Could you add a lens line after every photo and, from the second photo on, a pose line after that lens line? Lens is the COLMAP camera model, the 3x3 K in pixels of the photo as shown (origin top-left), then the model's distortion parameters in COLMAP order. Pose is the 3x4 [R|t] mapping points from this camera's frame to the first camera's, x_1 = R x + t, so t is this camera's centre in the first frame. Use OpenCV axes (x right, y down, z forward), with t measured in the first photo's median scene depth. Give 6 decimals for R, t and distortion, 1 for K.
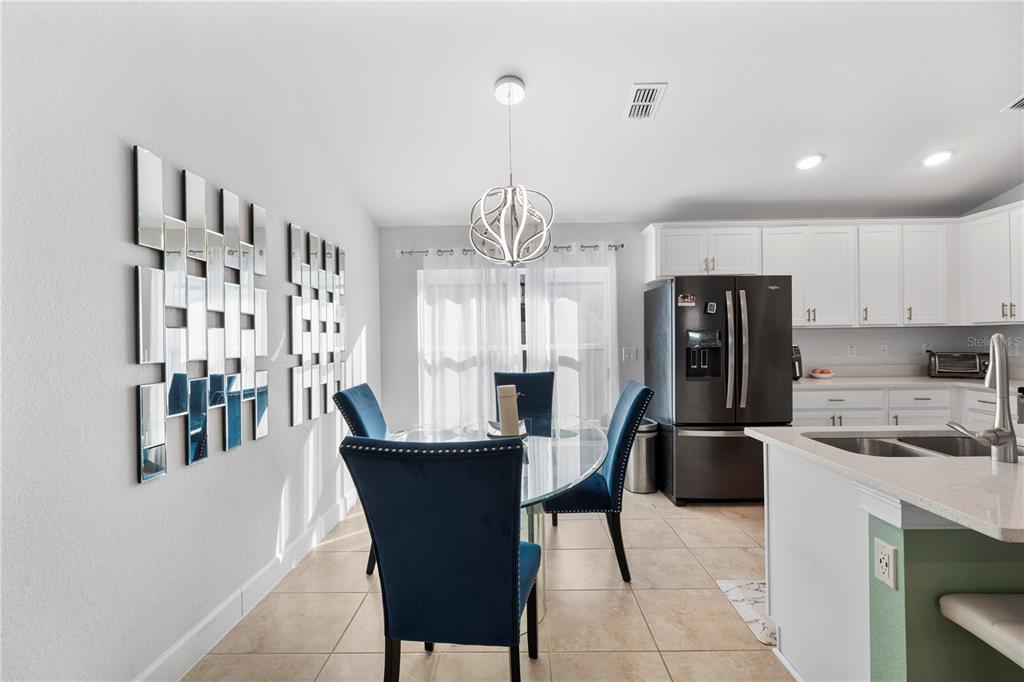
lens RADIAL K [[451.2, 0, 512.0], [0, 451.2, 341.0], [0, 0, 1]] dist [-0.002741, -0.000183]
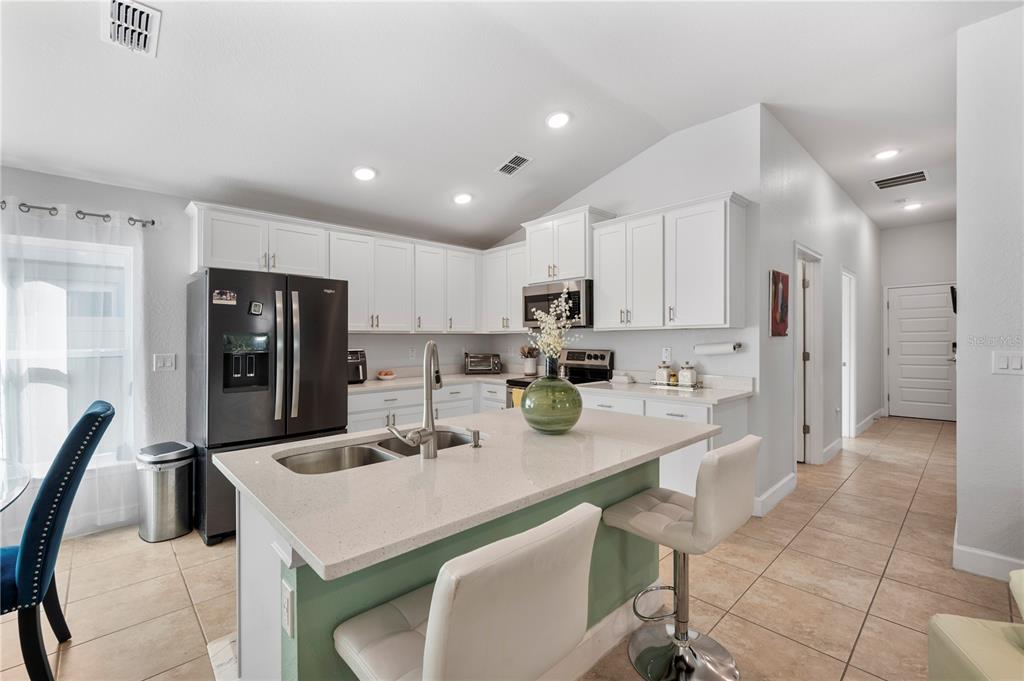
lens RADIAL K [[437.1, 0, 512.0], [0, 437.1, 340.5], [0, 0, 1]] dist [0.002478, 0.000323]
pose [[0.719487, 0.007835, 0.694461, 0.186829], [-0.002044, 0.999956, -0.009164, -0.003054], [-0.694502, 0.005174, 0.719472, 0.033665]]
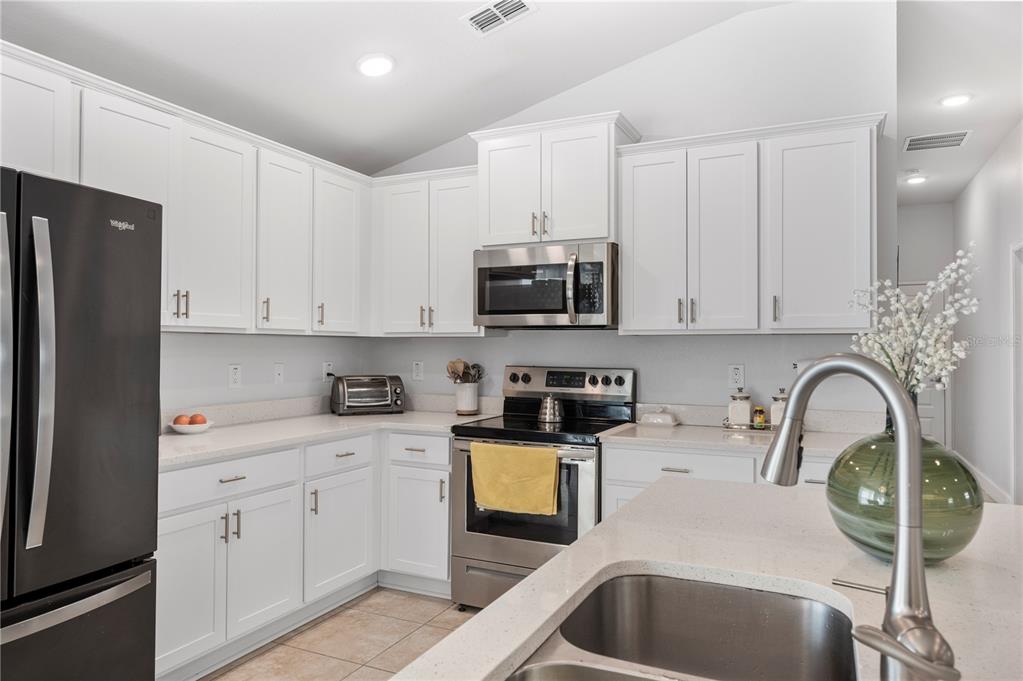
lens RADIAL K [[676.4, 0, 511.5], [0, 676.4, 340.5], [0, 0, 1]] dist [-0.001725, -0.003428]
pose [[0.415209, 0.027022, 0.909325, 0.165421], [-0.008344, 0.999630, -0.025895, -0.003491], [-0.909688, 0.003165, 0.415281, 0.398501]]
